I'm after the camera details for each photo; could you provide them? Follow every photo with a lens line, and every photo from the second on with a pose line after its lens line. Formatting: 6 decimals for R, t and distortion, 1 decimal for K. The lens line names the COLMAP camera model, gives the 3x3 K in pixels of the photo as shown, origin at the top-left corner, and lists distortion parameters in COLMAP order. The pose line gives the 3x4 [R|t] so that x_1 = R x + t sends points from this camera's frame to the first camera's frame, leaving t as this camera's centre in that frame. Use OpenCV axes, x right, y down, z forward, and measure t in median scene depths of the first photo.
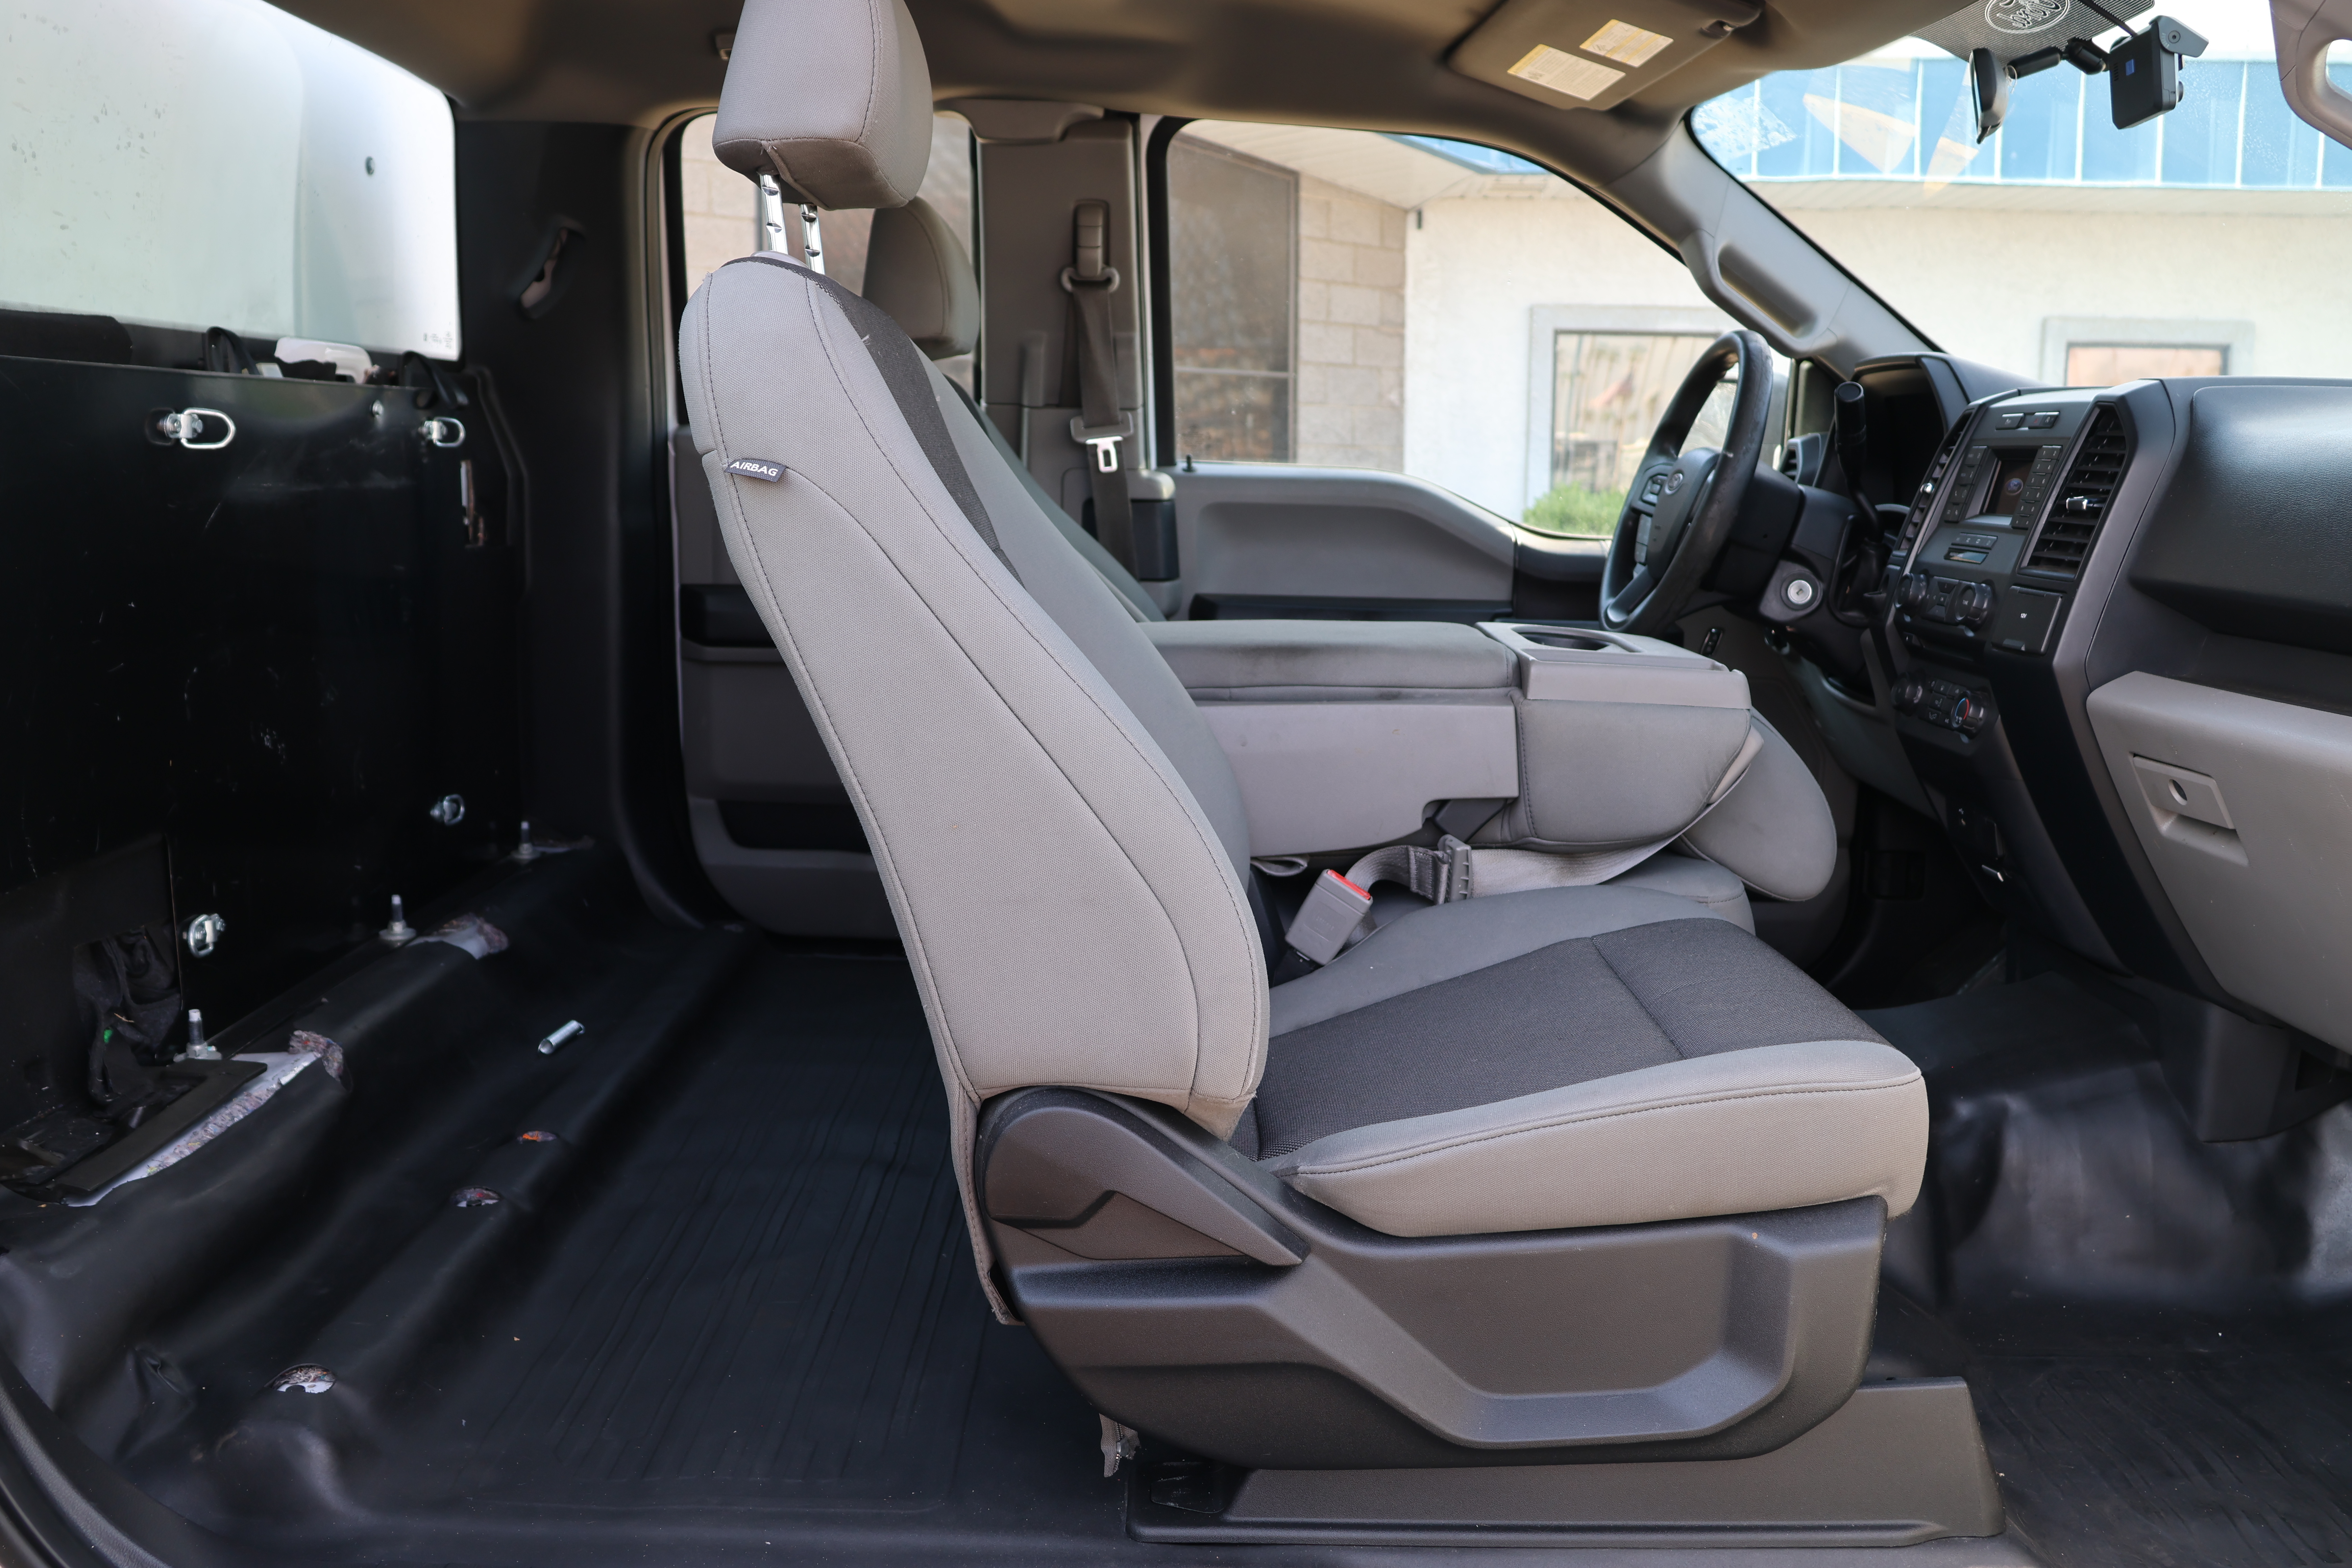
lens RADIAL K [[2052.0, 0, 1274.0], [0, 2052.0, 794.5], [0, 0, 1]] dist [-0.140167, 0.087368]
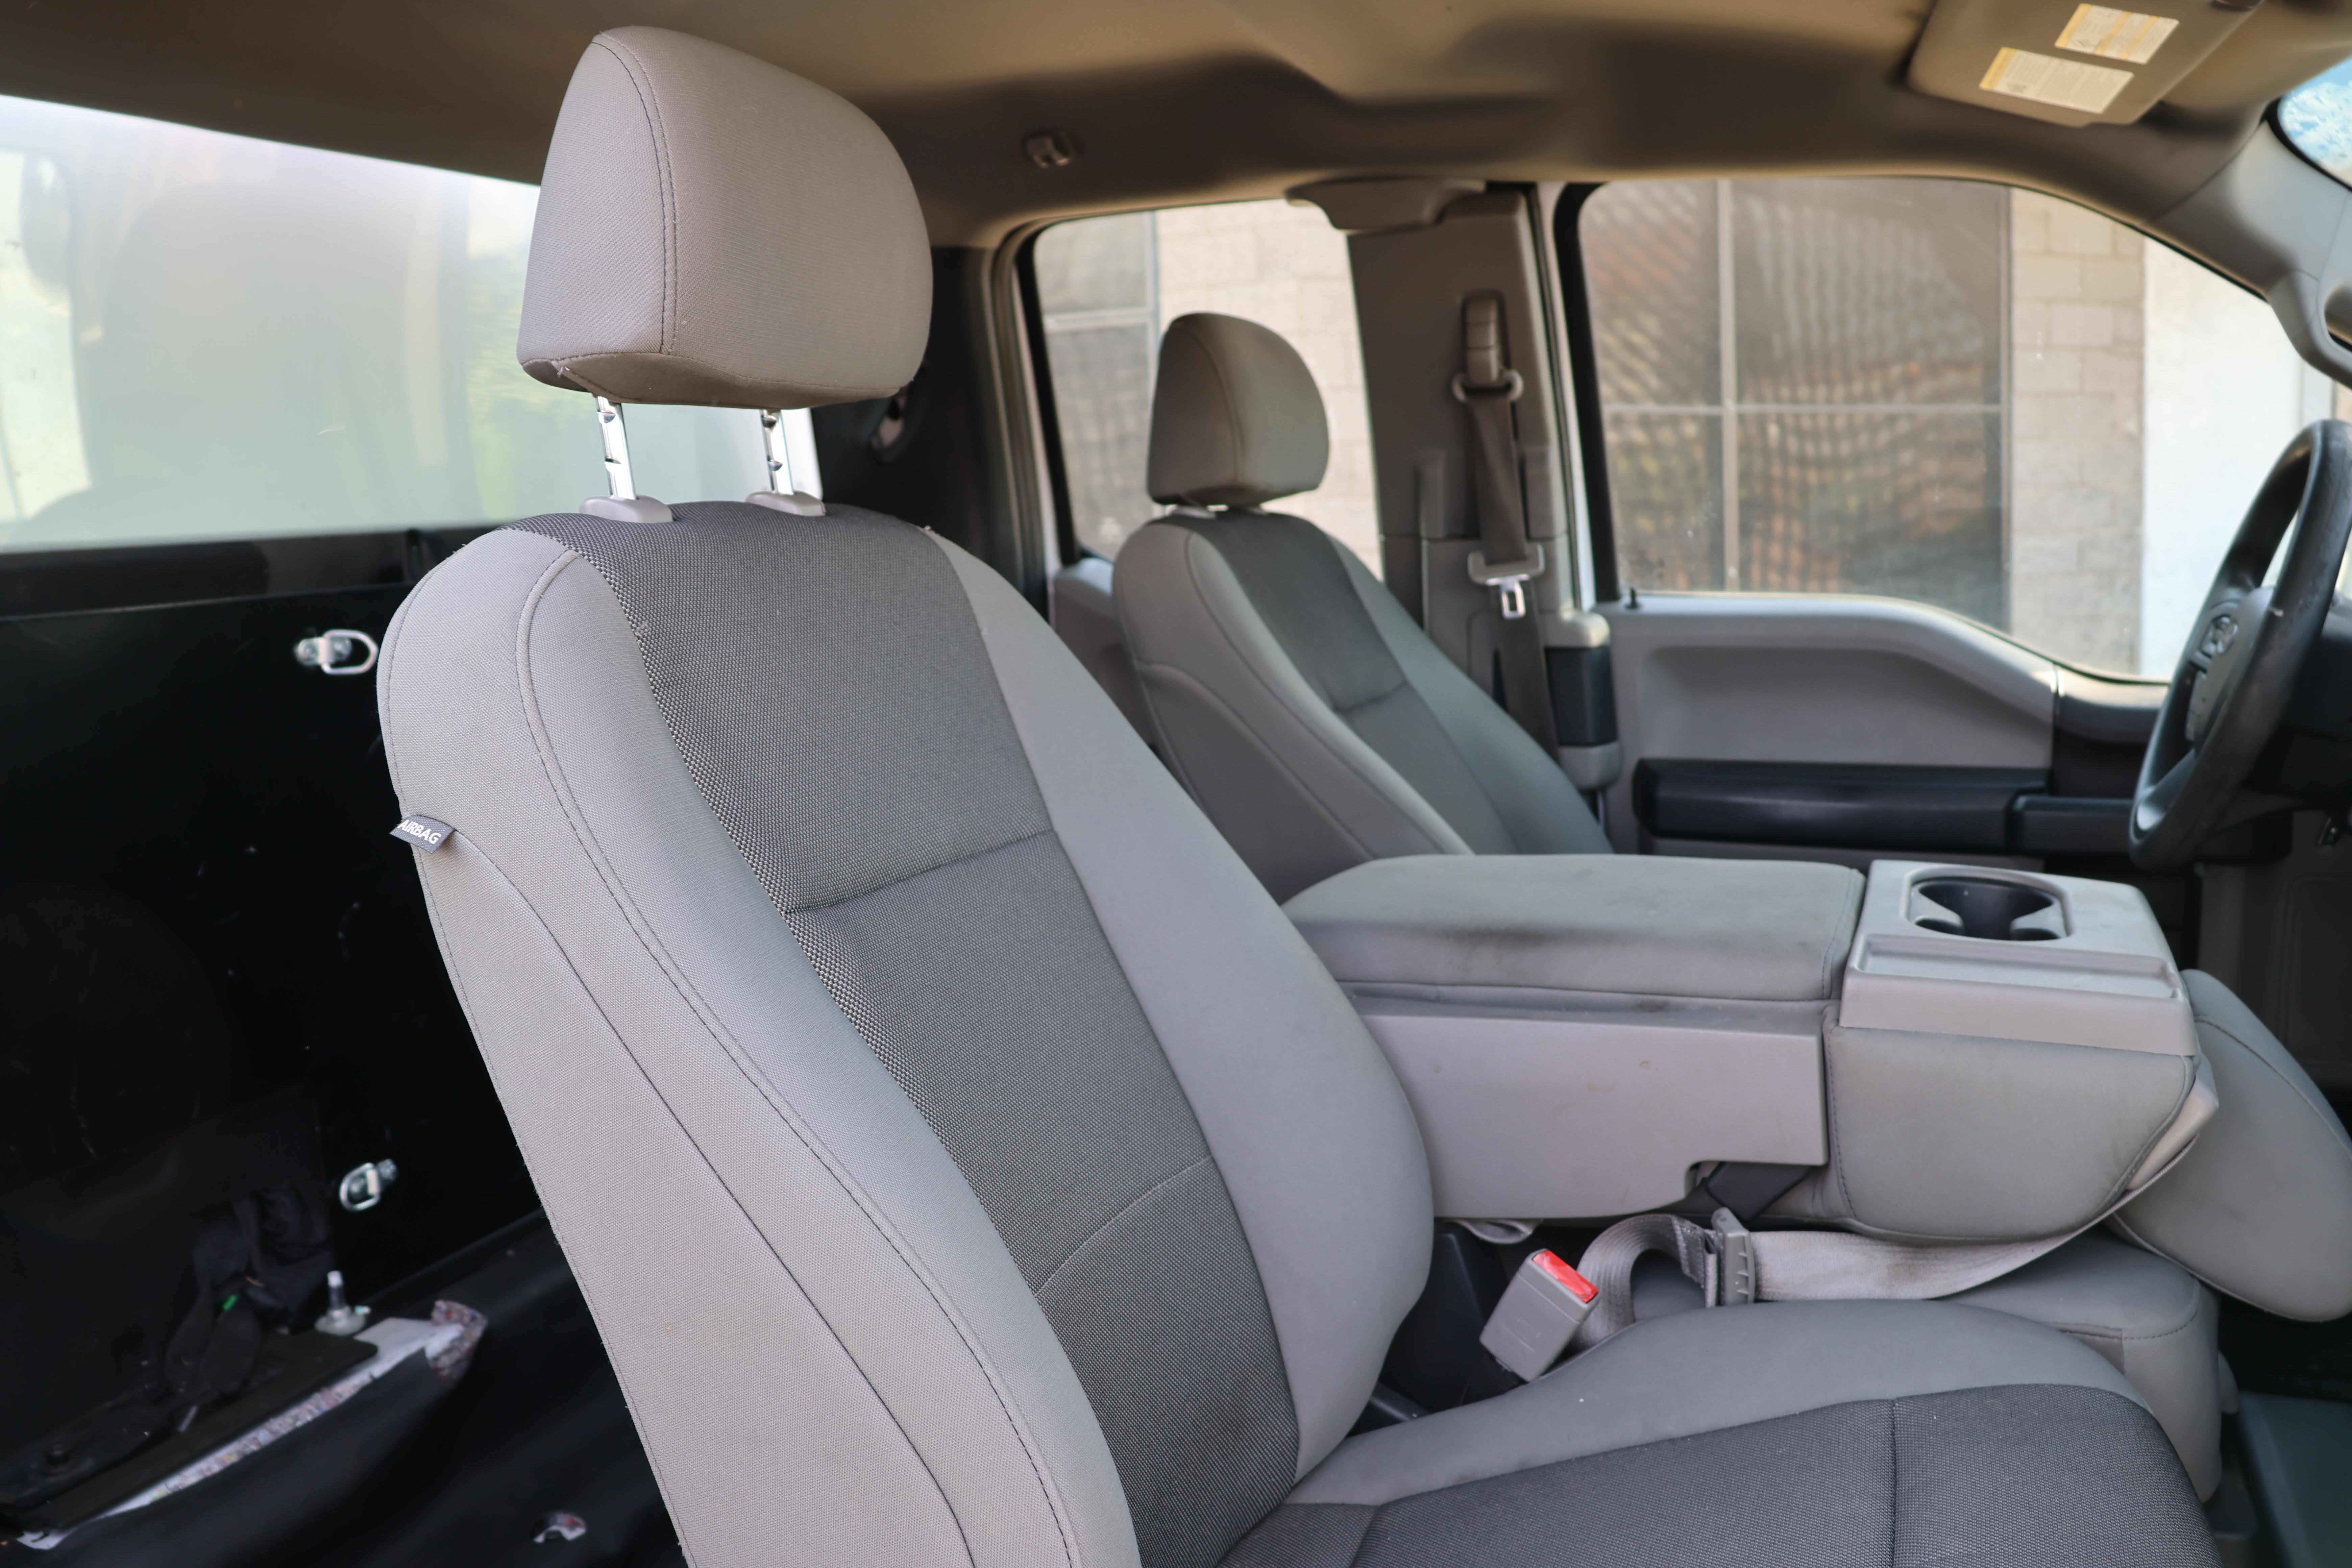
lens RADIAL K [[2053.2, 0, 1207.0], [0, 2053.2, 769.7], [0, 0, 1]] dist [-0.155582, 0.147668]
pose [[0.915452, 0.010694, -0.402284, 0.145437], [-0.019692, 0.999640, -0.018237, -0.083773], [0.401944, 0.024617, 0.915333, 0.209712]]
